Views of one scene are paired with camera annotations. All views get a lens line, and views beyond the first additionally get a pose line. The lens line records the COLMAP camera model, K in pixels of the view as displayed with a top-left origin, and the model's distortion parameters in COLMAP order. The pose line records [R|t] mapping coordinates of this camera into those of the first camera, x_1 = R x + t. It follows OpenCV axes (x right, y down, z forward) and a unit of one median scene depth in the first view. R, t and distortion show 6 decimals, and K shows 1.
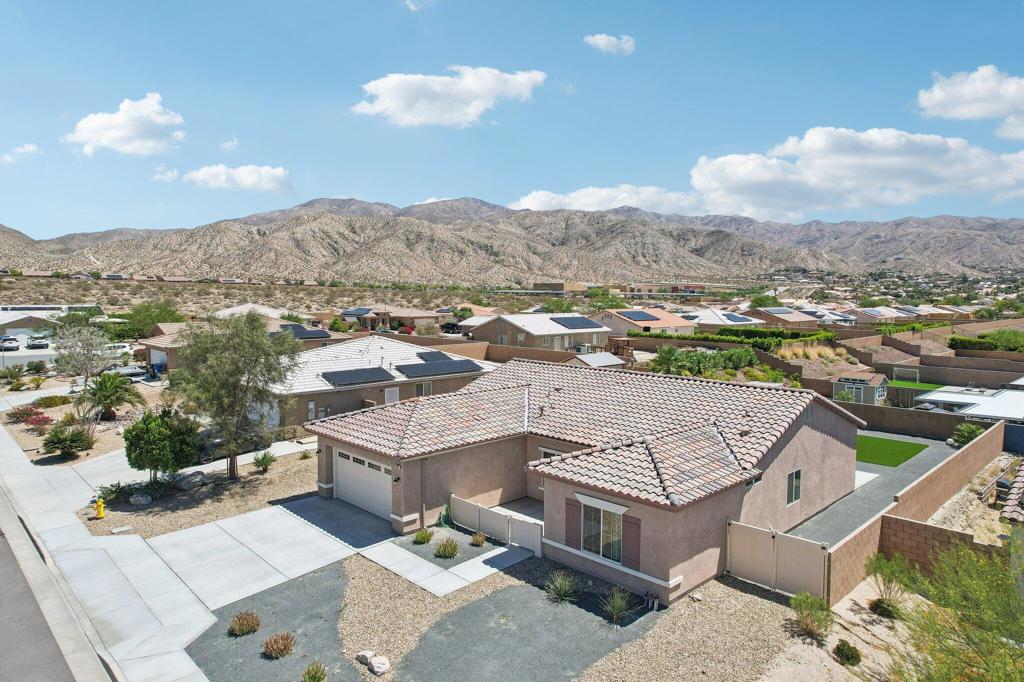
lens RADIAL K [[663.3, 0, 511.8], [0, 663.3, 327.4], [0, 0, 1]] dist [-0.079813, 0.061818]
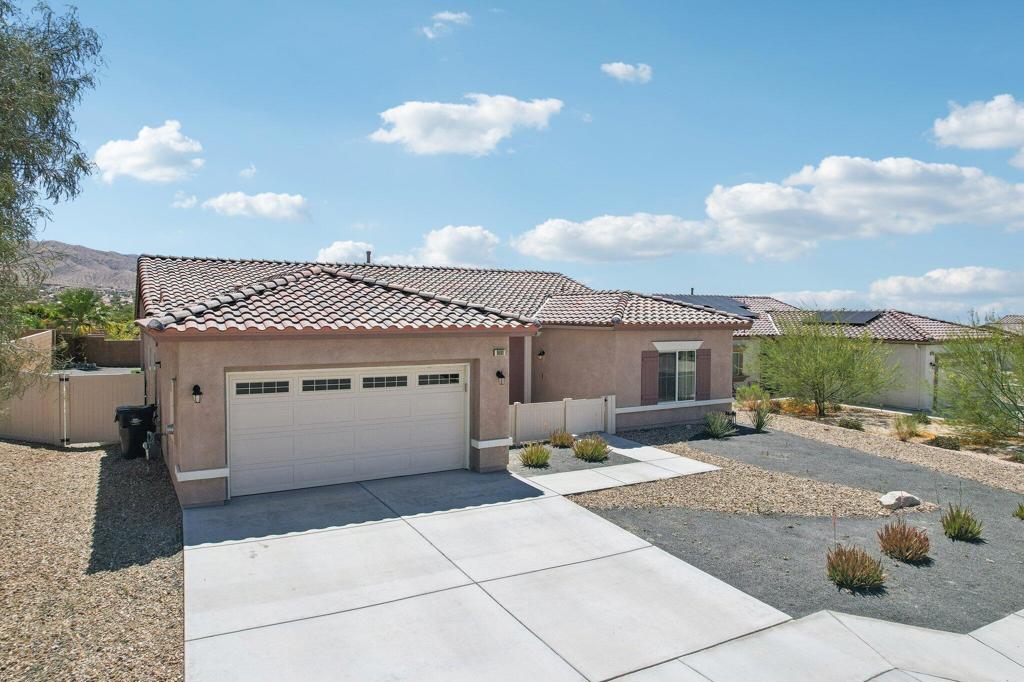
lens RADIAL K [[653.0, 0, 502.6], [0, 653.0, 357.6], [0, 0, 1]] dist [-0.074242, 0.051755]
pose [[0.247272, -0.066575, 0.966656, -0.760880], [0.053419, 0.997056, 0.055004, 0.195388], [-0.967473, 0.038036, 0.250100, 0.901779]]
